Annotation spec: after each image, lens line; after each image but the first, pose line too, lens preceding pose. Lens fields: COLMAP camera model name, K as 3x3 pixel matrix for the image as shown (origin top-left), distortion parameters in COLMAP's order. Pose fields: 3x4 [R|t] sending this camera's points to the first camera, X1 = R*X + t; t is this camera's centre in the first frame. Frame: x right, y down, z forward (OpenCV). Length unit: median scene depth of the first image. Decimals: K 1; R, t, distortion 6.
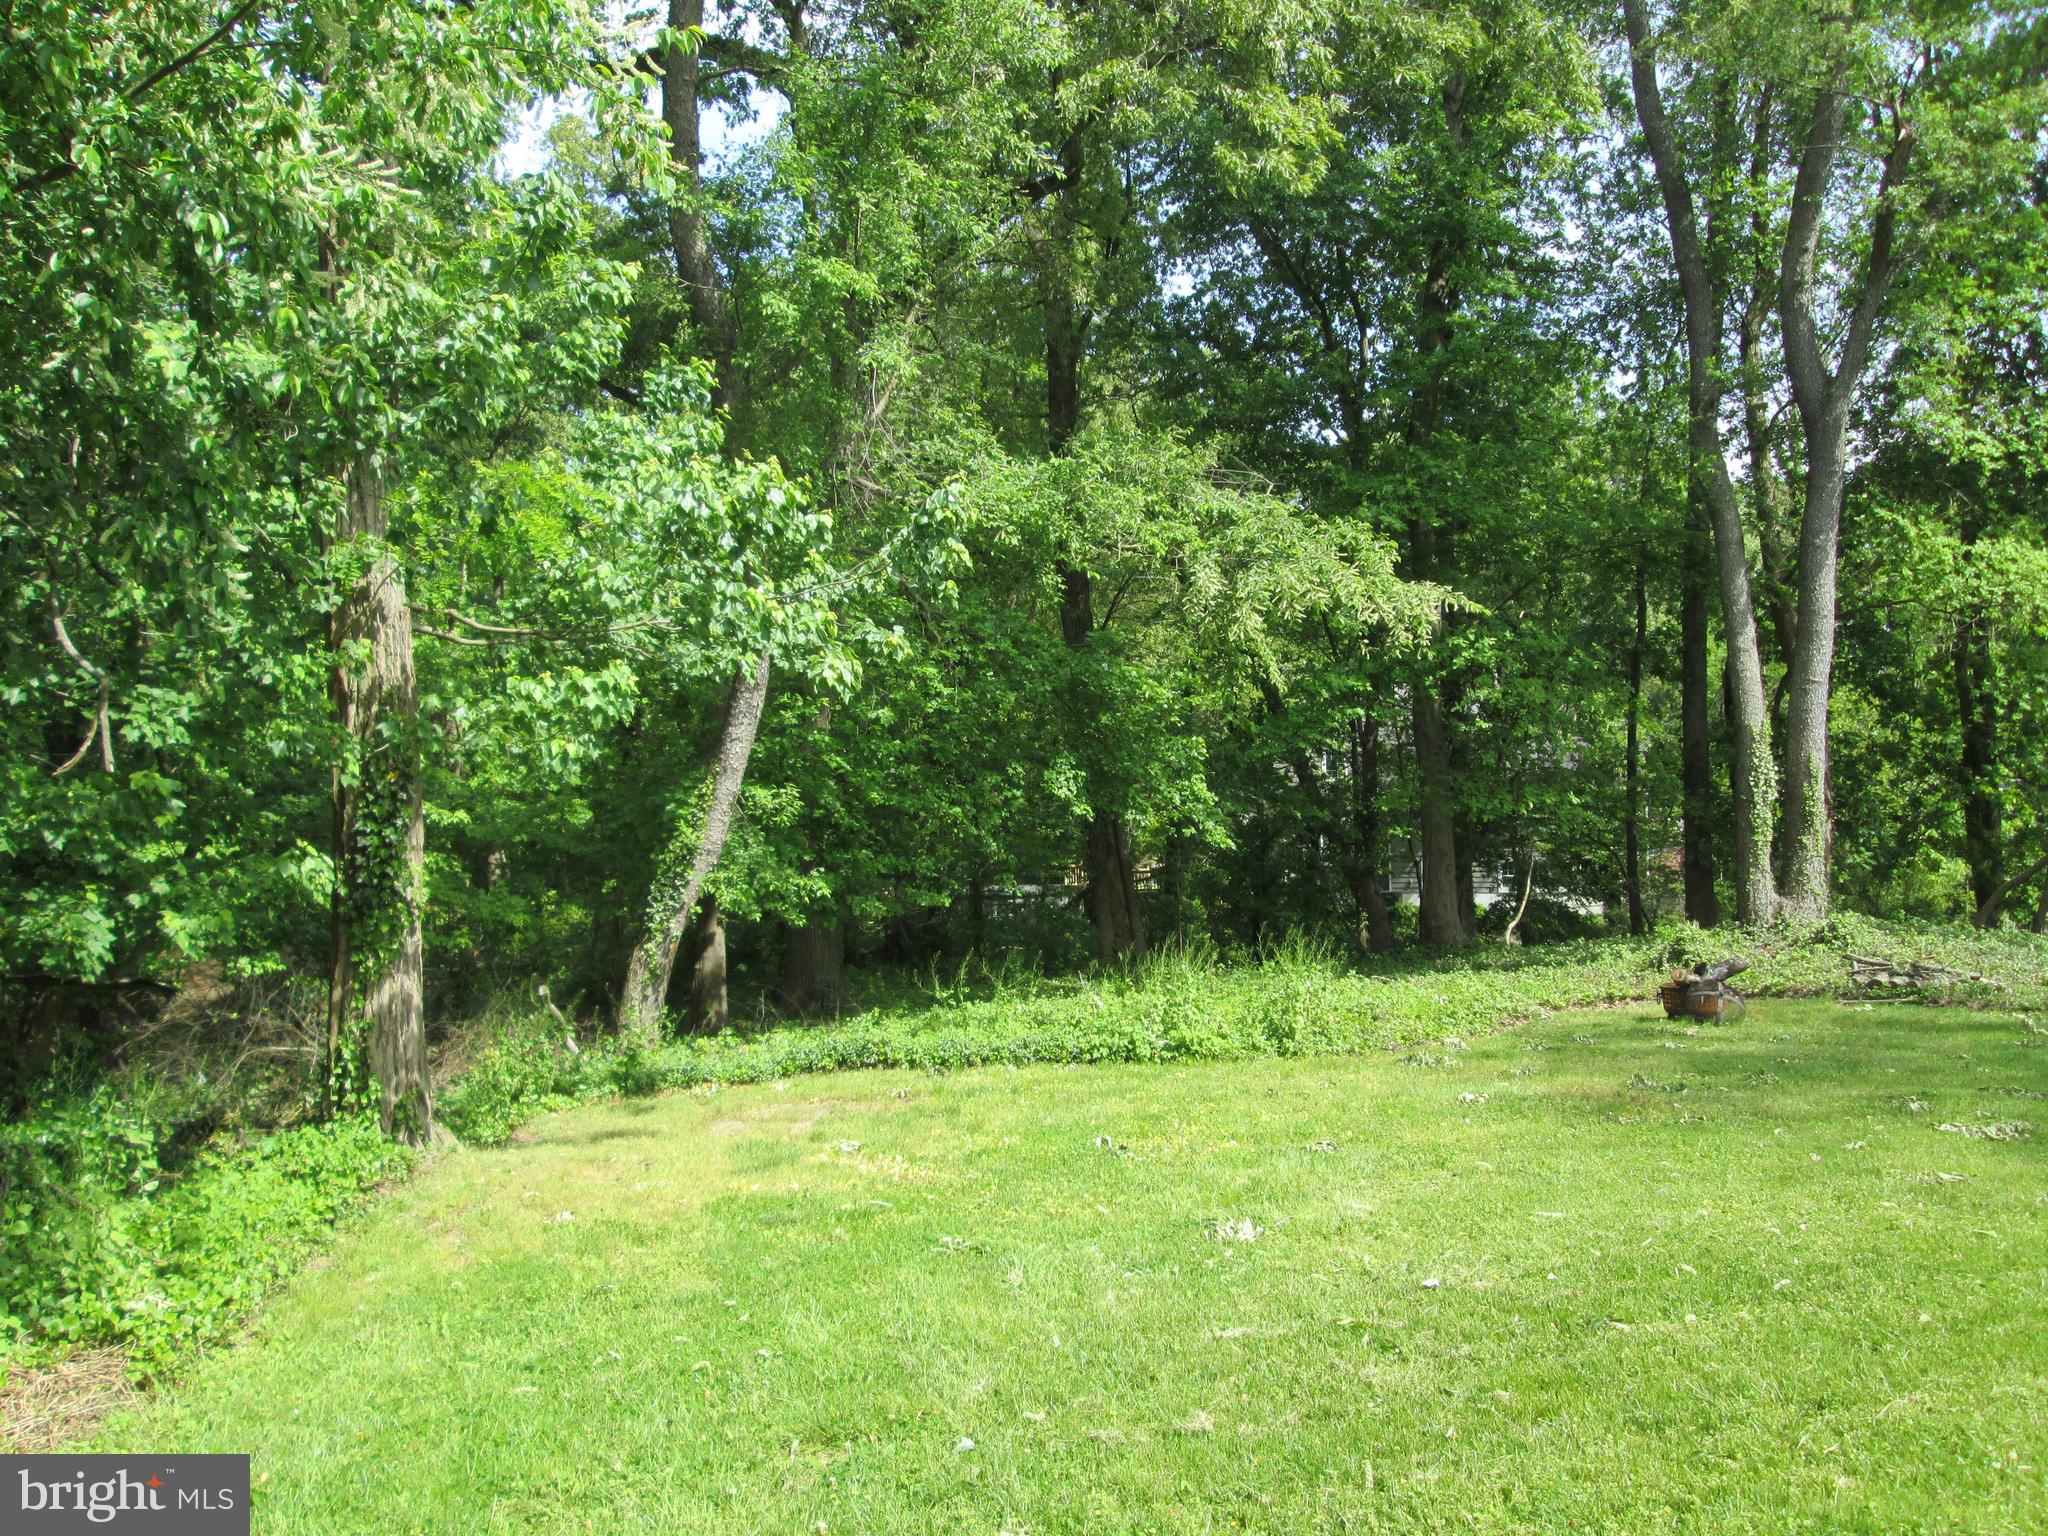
lens RADIAL K [[1685.7, 0, 1021.3], [0, 1685.7, 781.4], [0, 0, 1]] dist [0.007044, 0.000798]
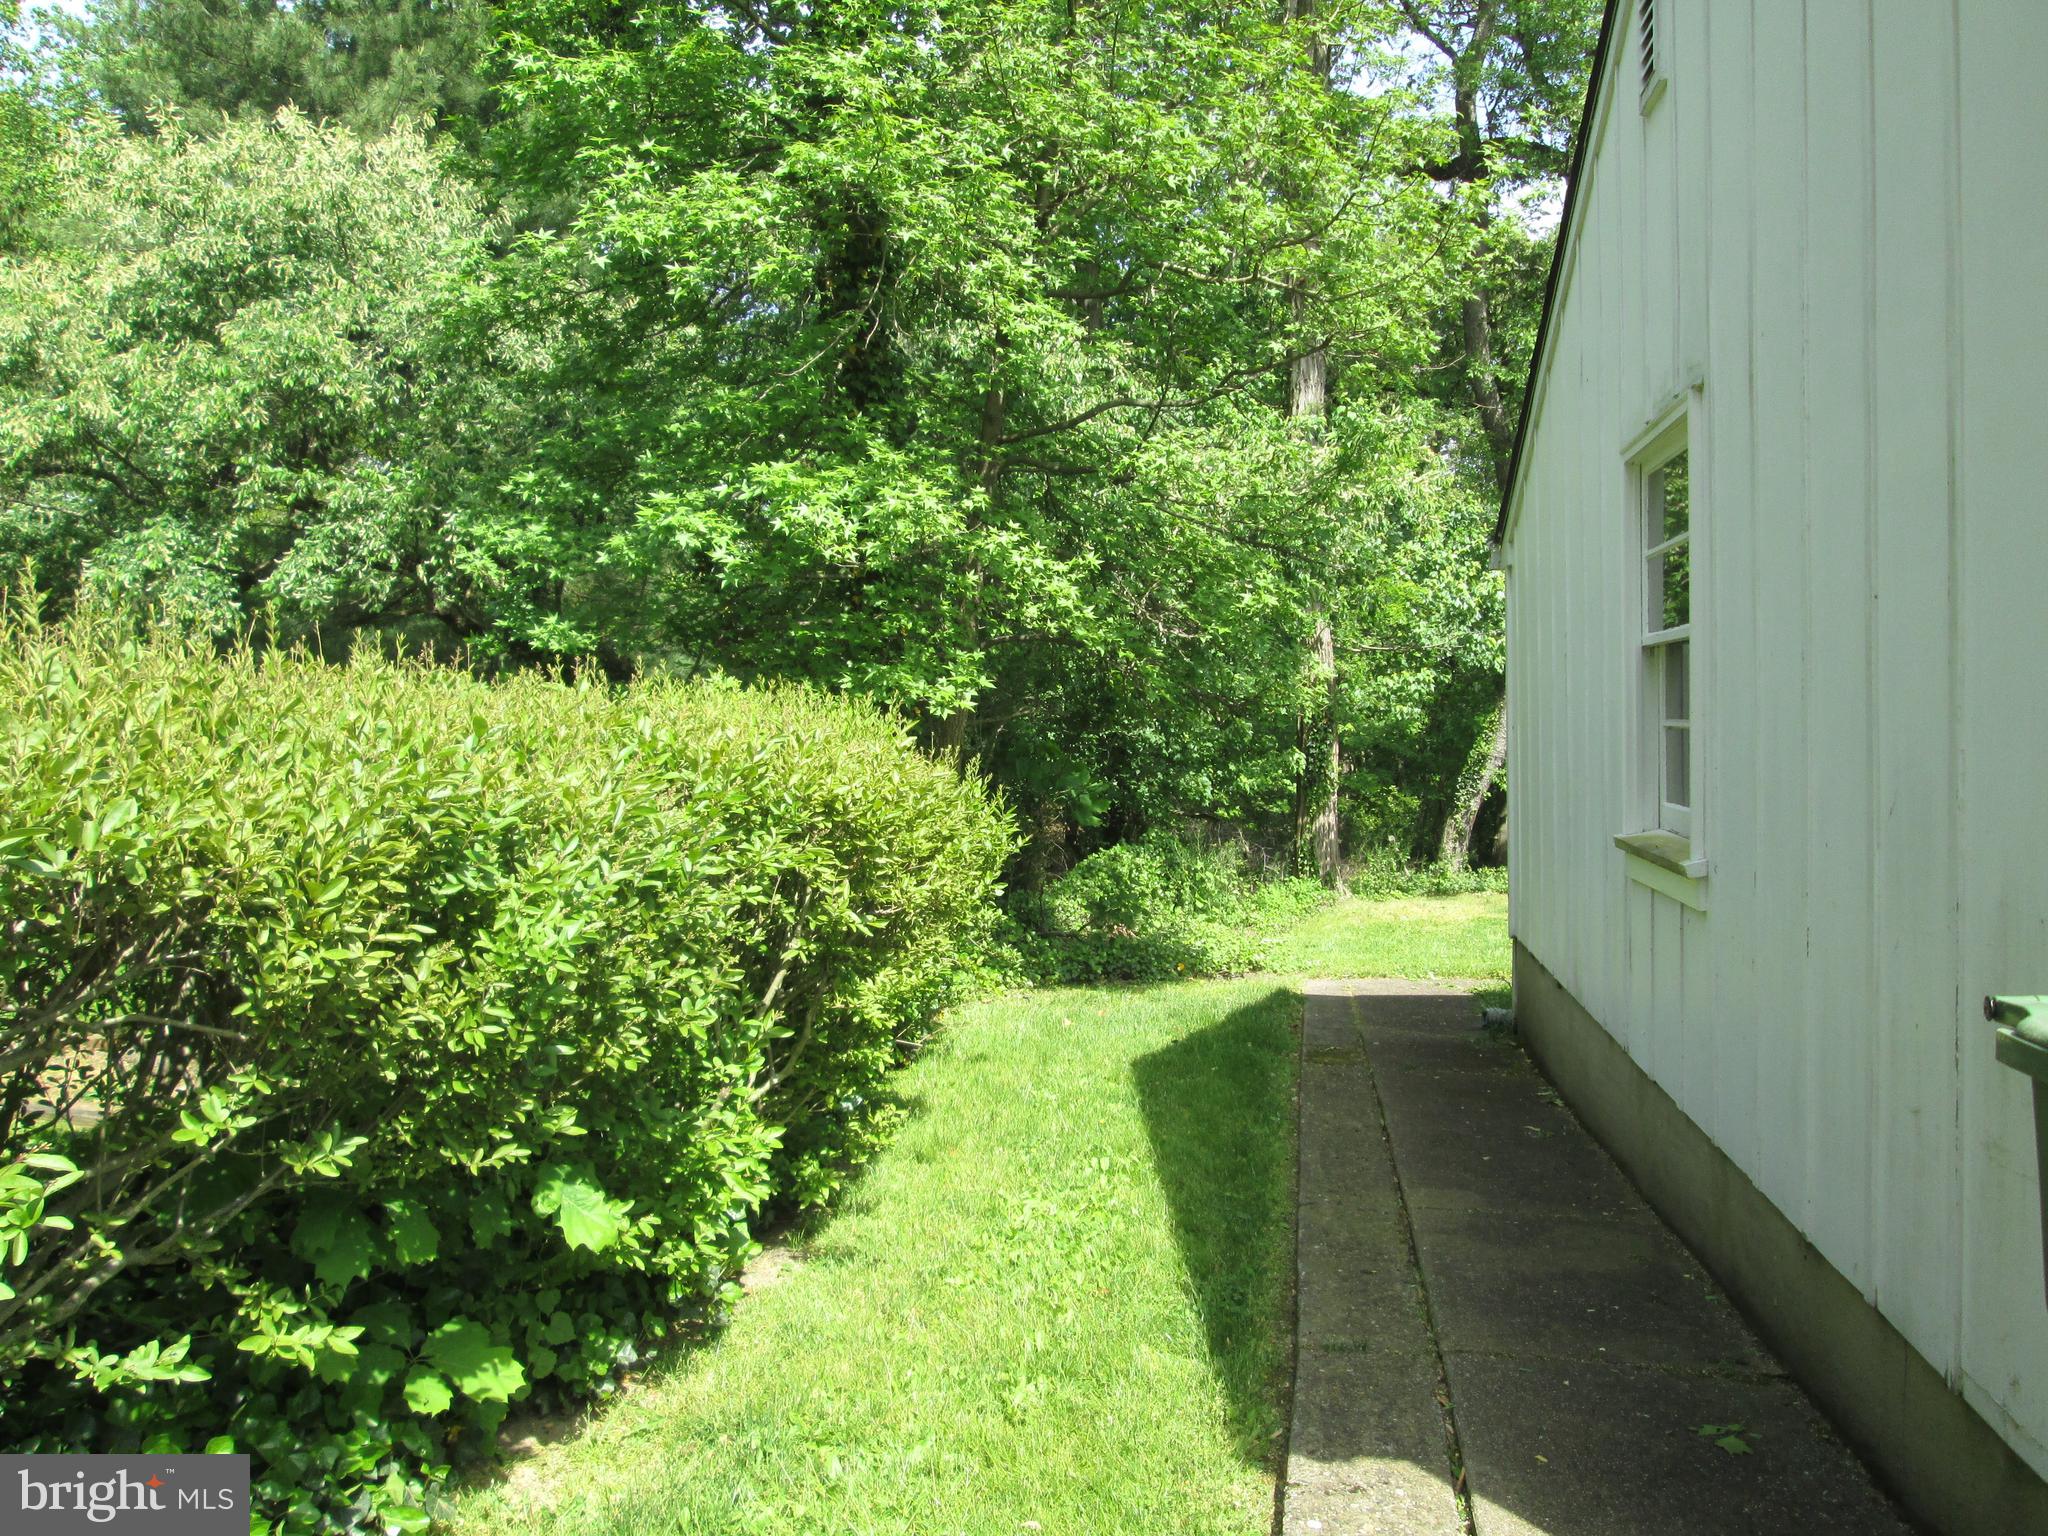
lens RADIAL K [[1685.7, 0, 1021.1], [0, 1685.7, 762.3], [0, 0, 1]] dist [0.007044, 0.000798]
pose [[0.881580, 0.016034, -0.471762, 0.293199], [0.005737, 0.998985, 0.044673, -0.047510], [0.472000, -0.042089, 0.880594, -1.048205]]
